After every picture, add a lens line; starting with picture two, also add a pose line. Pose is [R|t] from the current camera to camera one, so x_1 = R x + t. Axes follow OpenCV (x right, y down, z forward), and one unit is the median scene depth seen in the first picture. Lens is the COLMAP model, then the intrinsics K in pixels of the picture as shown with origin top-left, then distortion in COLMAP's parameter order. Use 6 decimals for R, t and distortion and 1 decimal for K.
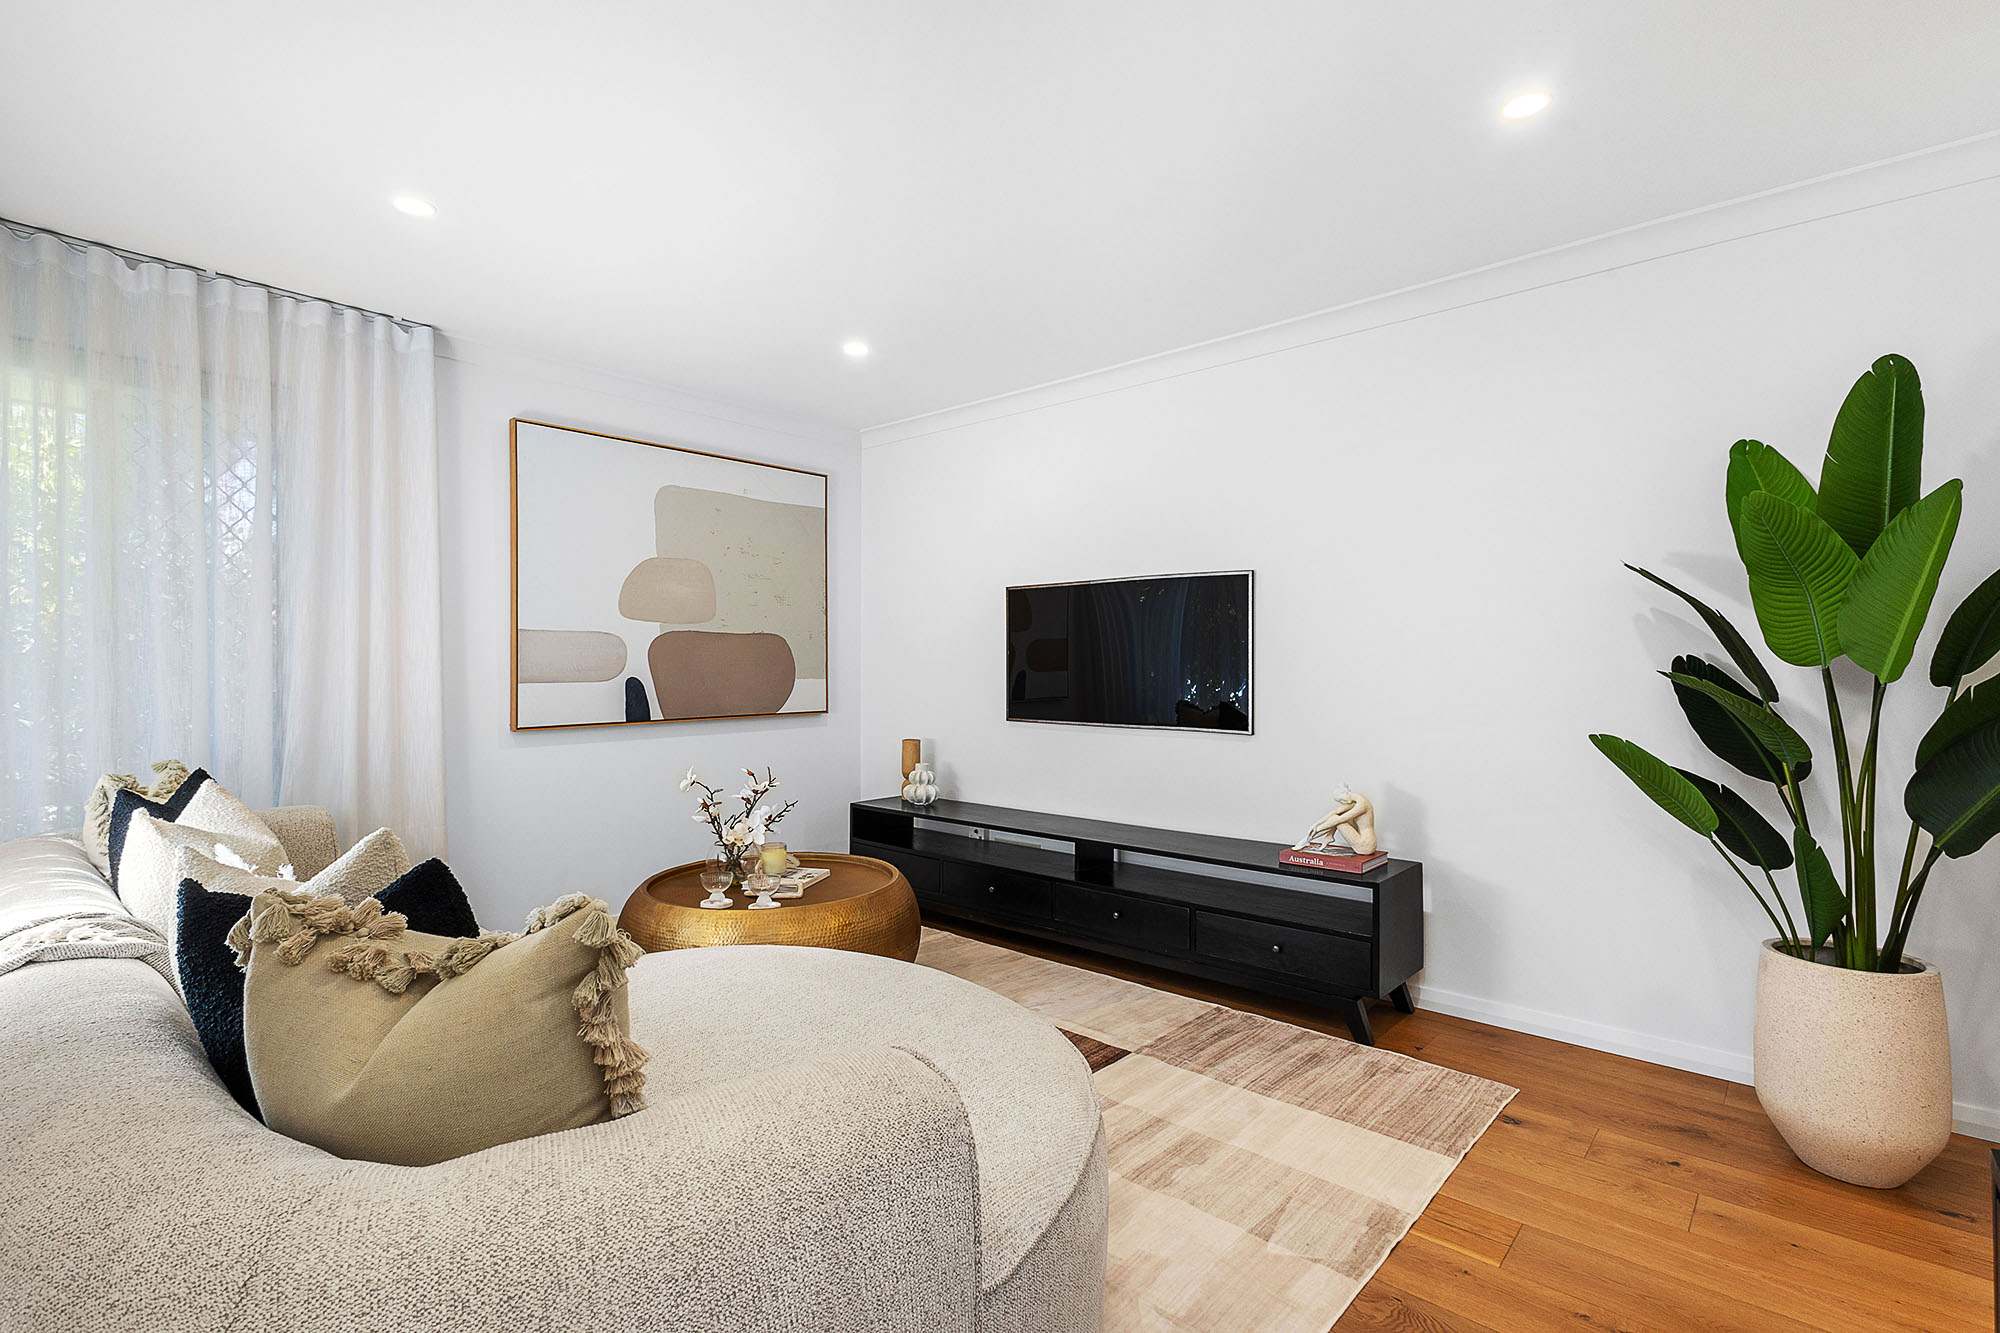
lens RADIAL K [[924.3, 0, 996.0], [0, 924.3, 668.7], [0, 0, 1]] dist [0.014418, -0.003378]
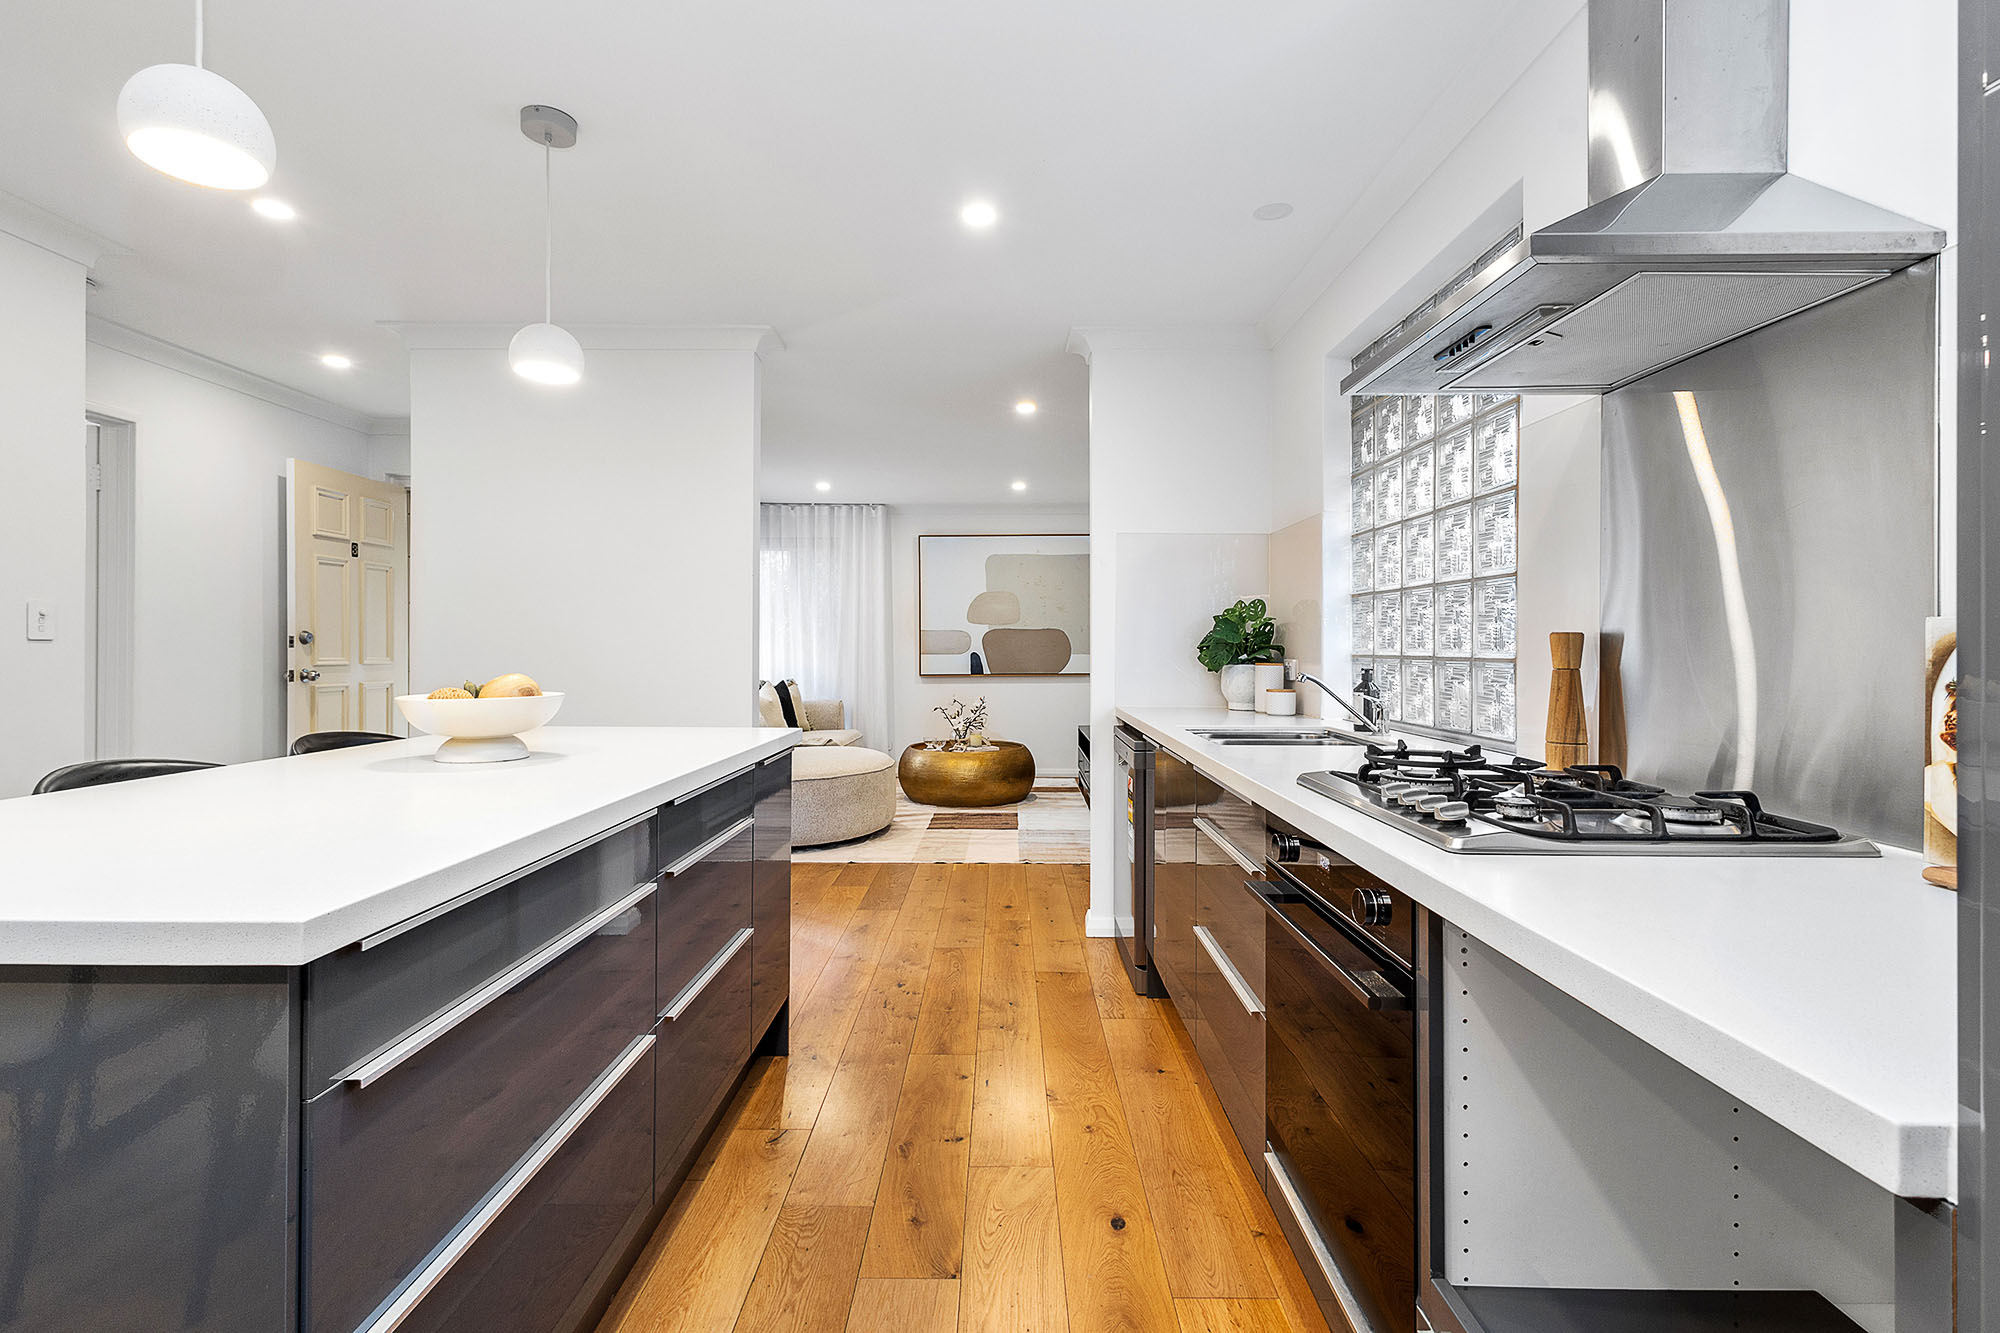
lens RADIAL K [[924.3, 0, 995.2], [0, 924.3, 659.1], [0, 0, 1]] dist [0.014418, -0.003378]
pose [[0.687986, 0.010209, -0.725652, 1.093538], [0.001509, 0.999879, 0.015498, -0.007774], [0.725722, -0.011757, 0.687887, -0.352746]]
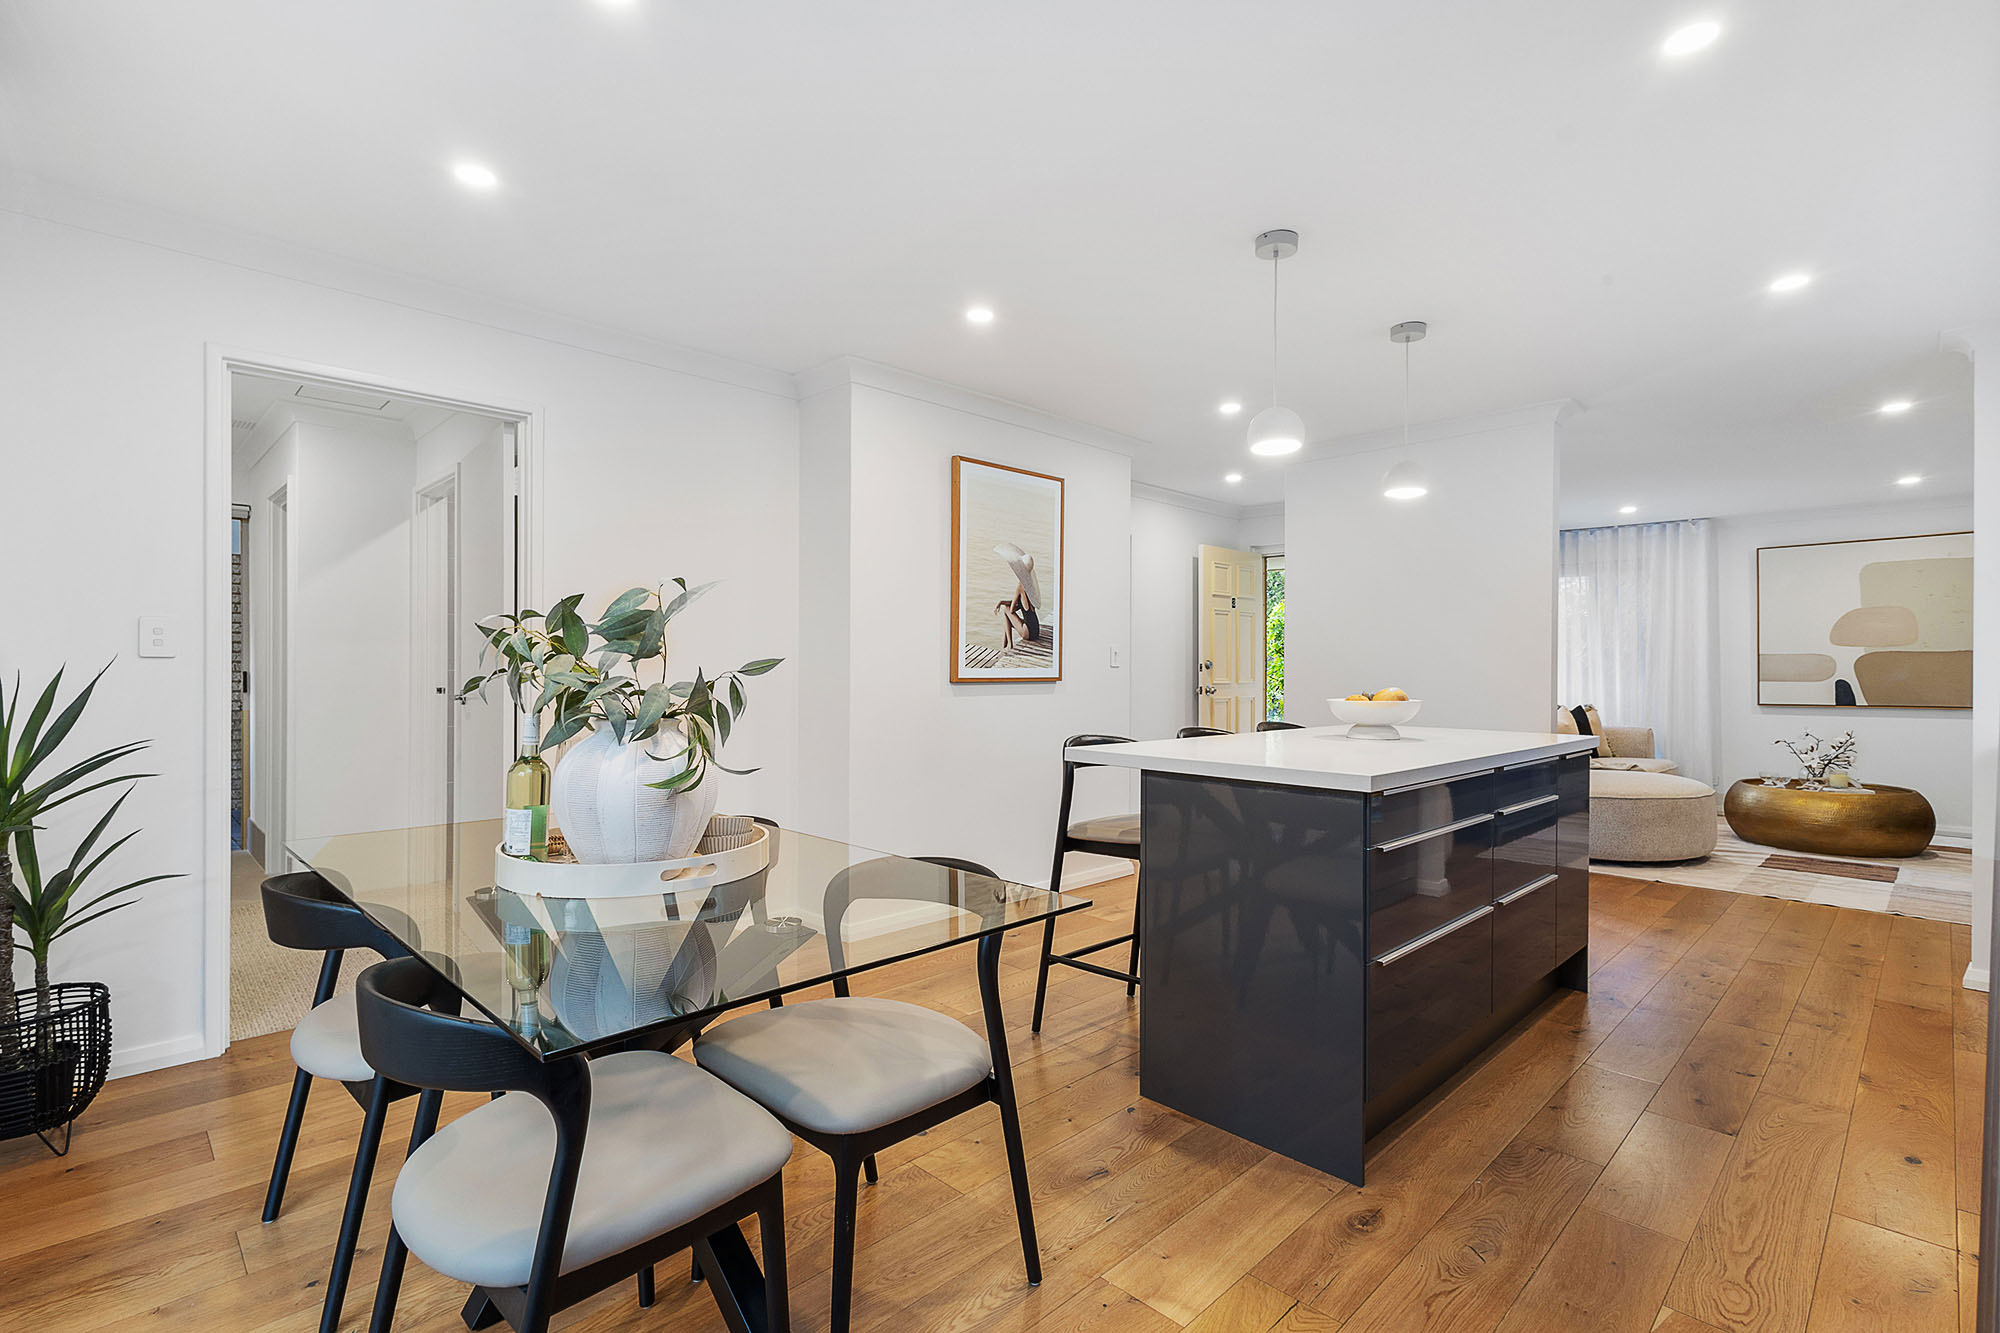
lens RADIAL K [[924.3, 0, 999.8], [0, 924.3, 666.7], [0, 0, 1]] dist [0.014418, -0.003378]
pose [[-0.024121, -0.004392, -0.999699, 1.364586], [-0.000570, 0.999990, -0.004380, -0.006657], [0.999709, 0.000464, -0.024123, -0.515799]]
